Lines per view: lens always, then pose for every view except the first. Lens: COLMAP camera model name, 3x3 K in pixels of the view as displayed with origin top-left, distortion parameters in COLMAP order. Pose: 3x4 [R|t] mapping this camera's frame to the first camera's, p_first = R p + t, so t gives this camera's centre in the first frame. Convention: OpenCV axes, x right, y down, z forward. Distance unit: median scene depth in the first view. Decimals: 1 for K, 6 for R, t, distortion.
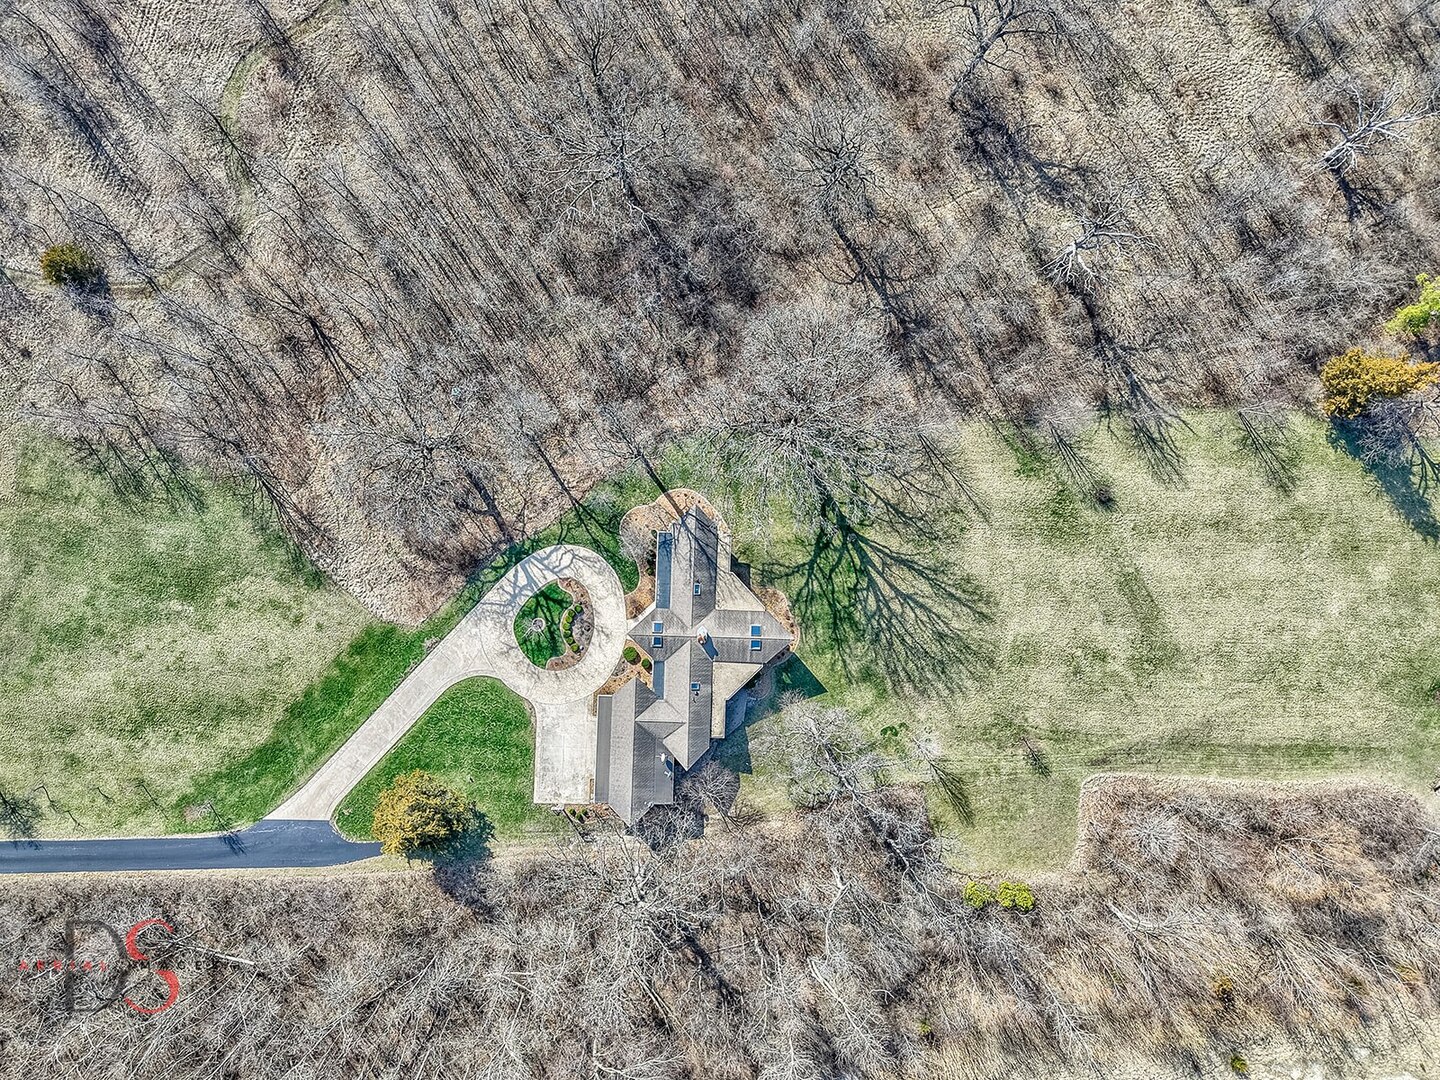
lens RADIAL K [[950.5, 0, 720.0], [0, 950.5, 540.0], [0, 0, 1]] dist [0.058539, 0.000757]
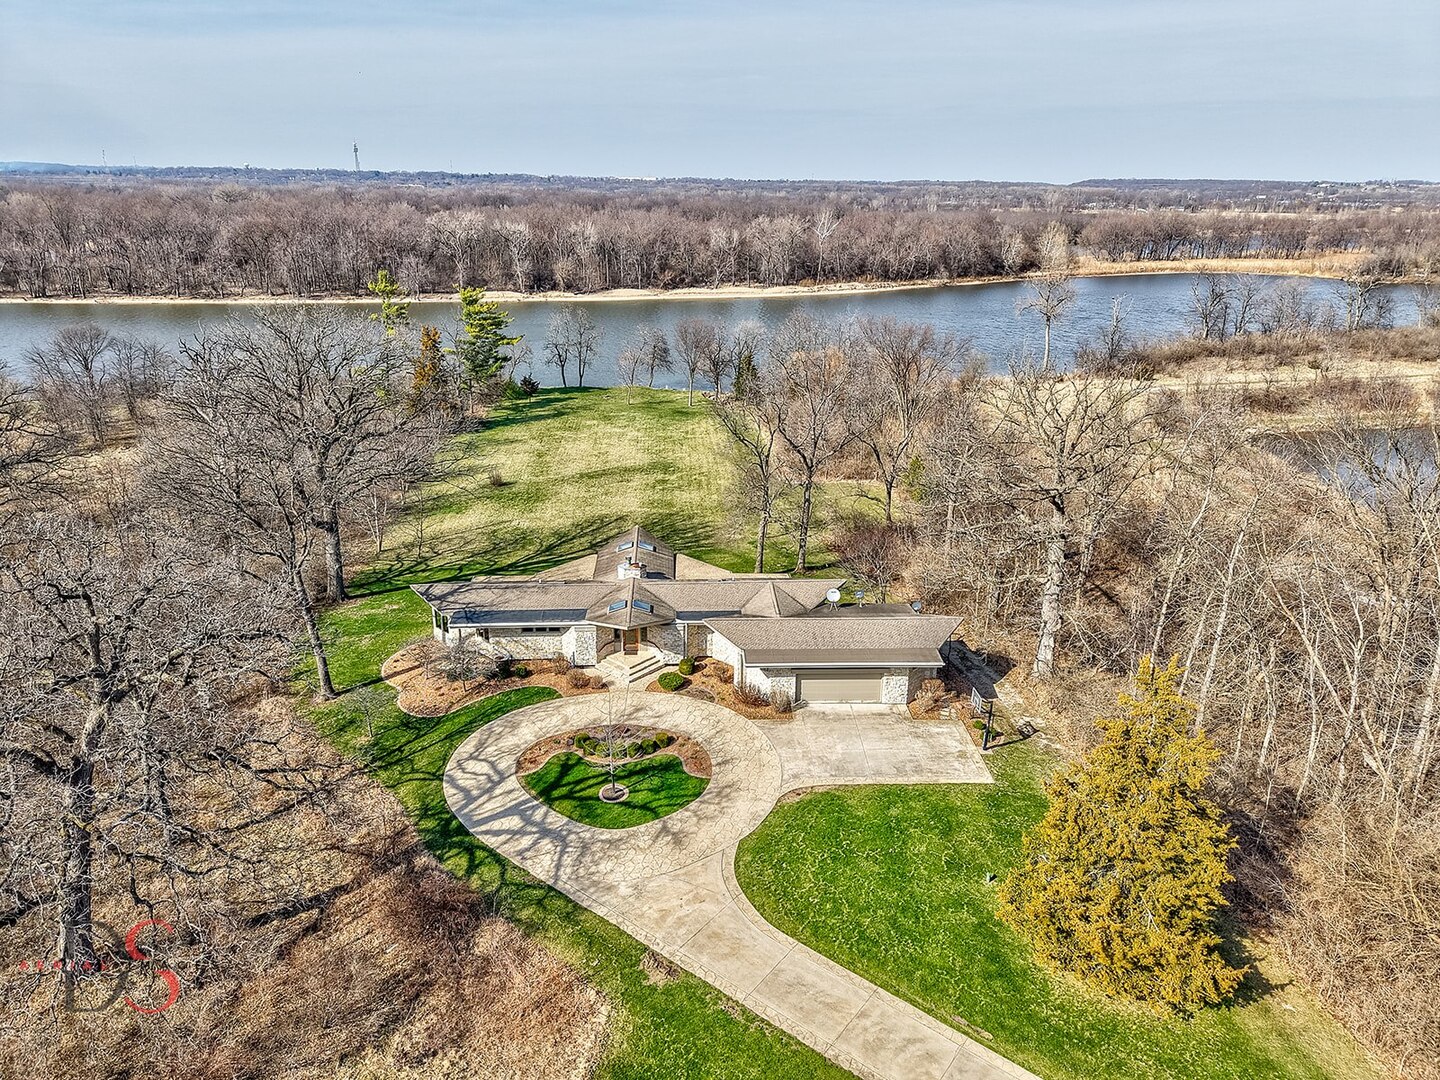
lens RADIAL K [[950.5, 0, 720.0], [0, 950.5, 540.0], [0, 0, 1]] dist [0.058539, 0.000757]
pose [[-0.083116, -0.392151, 0.916138, -0.565705], [0.996460, -0.021050, 0.081393, 0.104980], [-0.012634, 0.919660, 0.392513, 0.708380]]
